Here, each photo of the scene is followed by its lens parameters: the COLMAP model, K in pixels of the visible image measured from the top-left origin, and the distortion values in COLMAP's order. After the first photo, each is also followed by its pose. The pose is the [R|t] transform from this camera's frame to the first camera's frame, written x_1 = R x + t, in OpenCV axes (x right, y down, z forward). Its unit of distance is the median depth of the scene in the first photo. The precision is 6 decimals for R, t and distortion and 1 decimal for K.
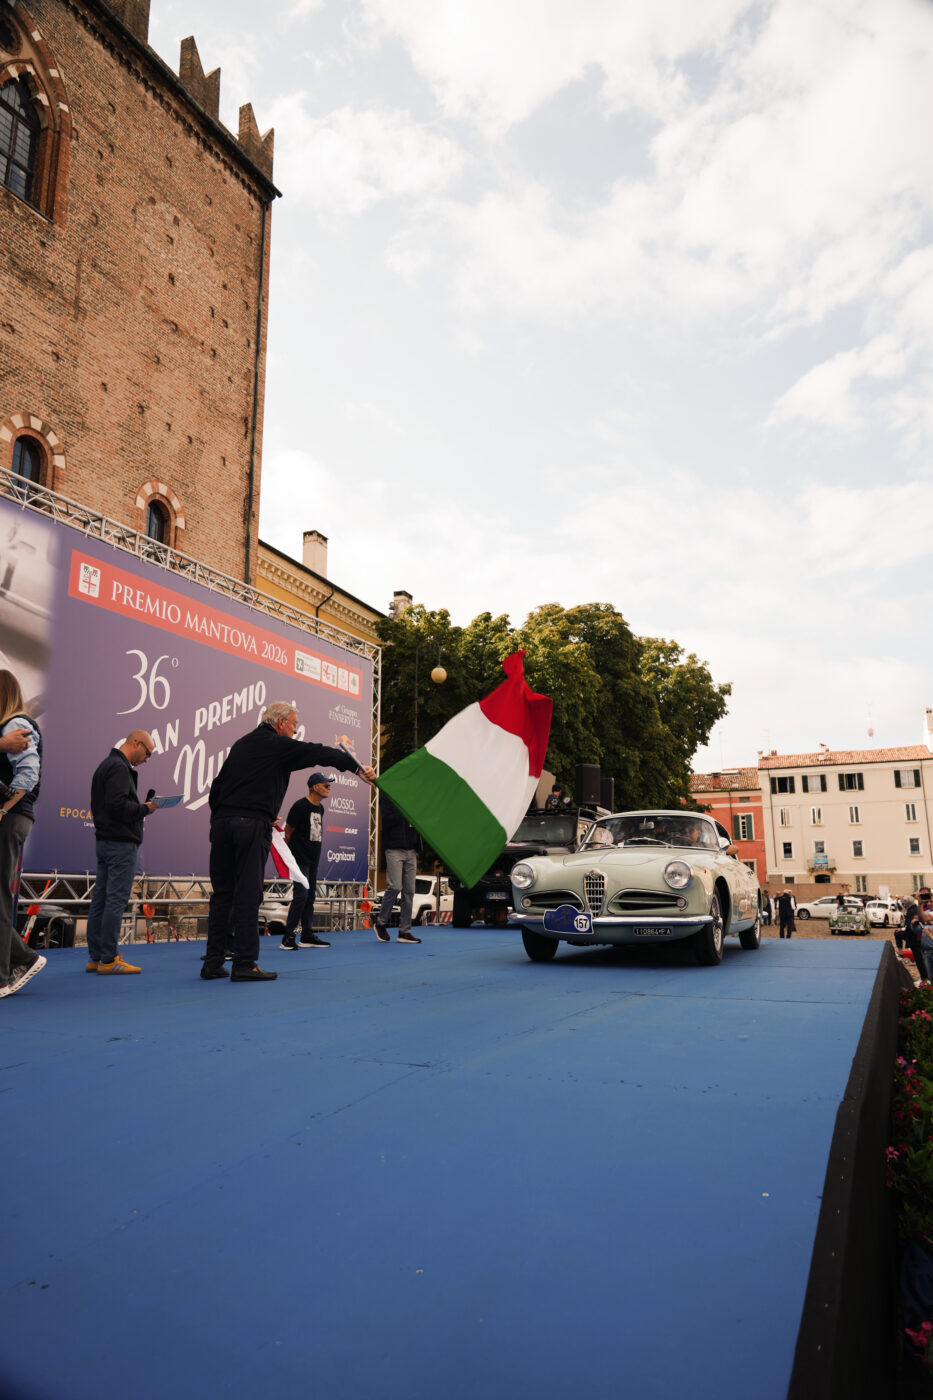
lens RADIAL K [[942.5, 0, 464.2], [0, 942.5, 694.9], [0, 0, 1]] dist [-0.035532, 0.019426]
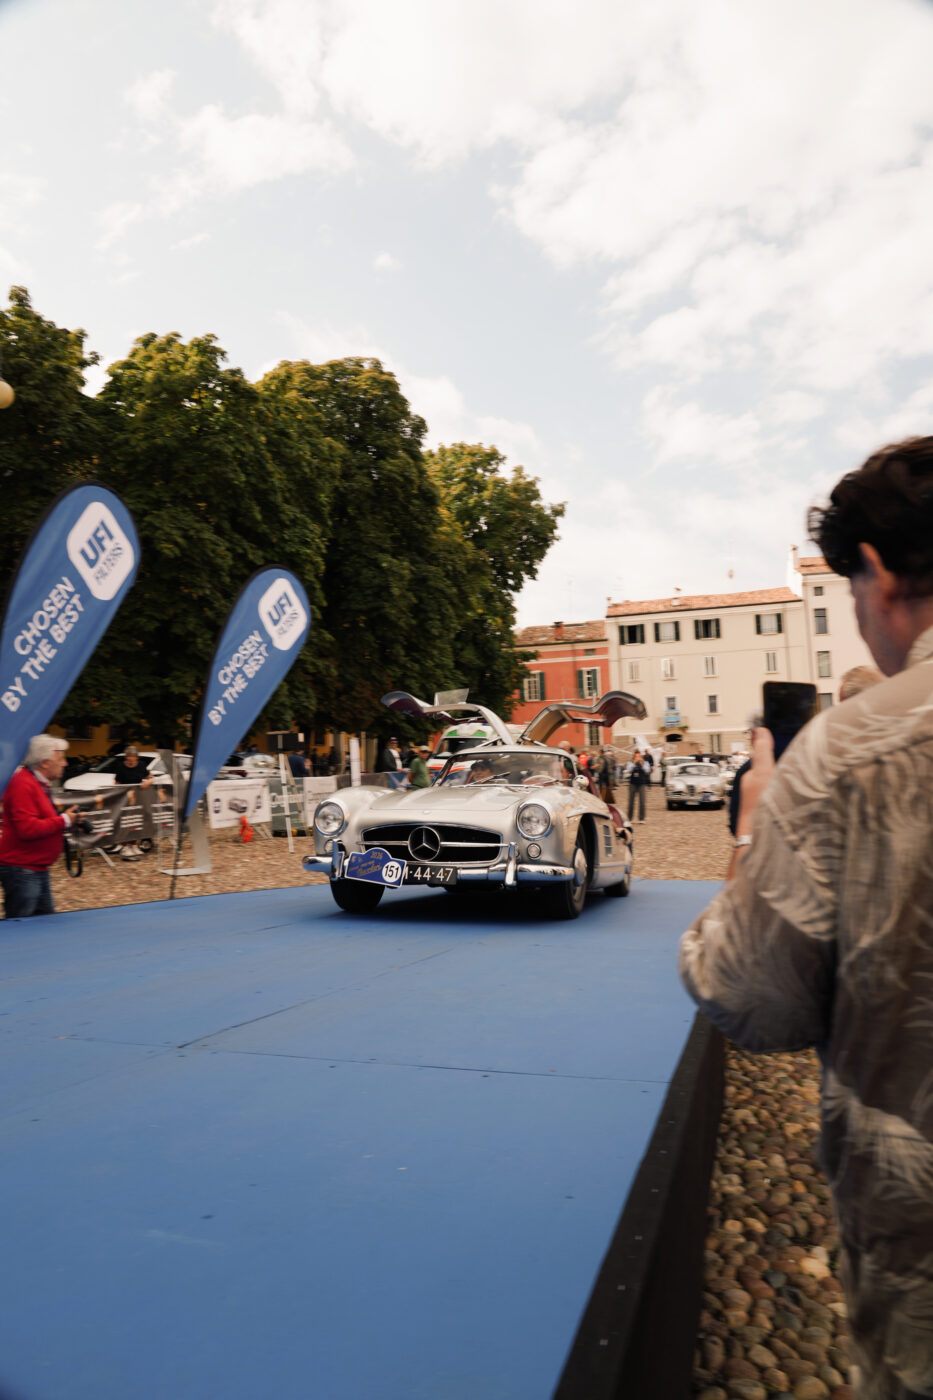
lens RADIAL K [[942.5, 0, 464.2], [0, 942.5, 694.9], [0, 0, 1]] dist [-0.035532, 0.019426]
pose [[0.991422, -0.026413, 0.128007, 0.090237], [0.009454, 0.991295, 0.131319, 0.045180], [-0.130361, -0.128982, 0.983041, 0.193851]]
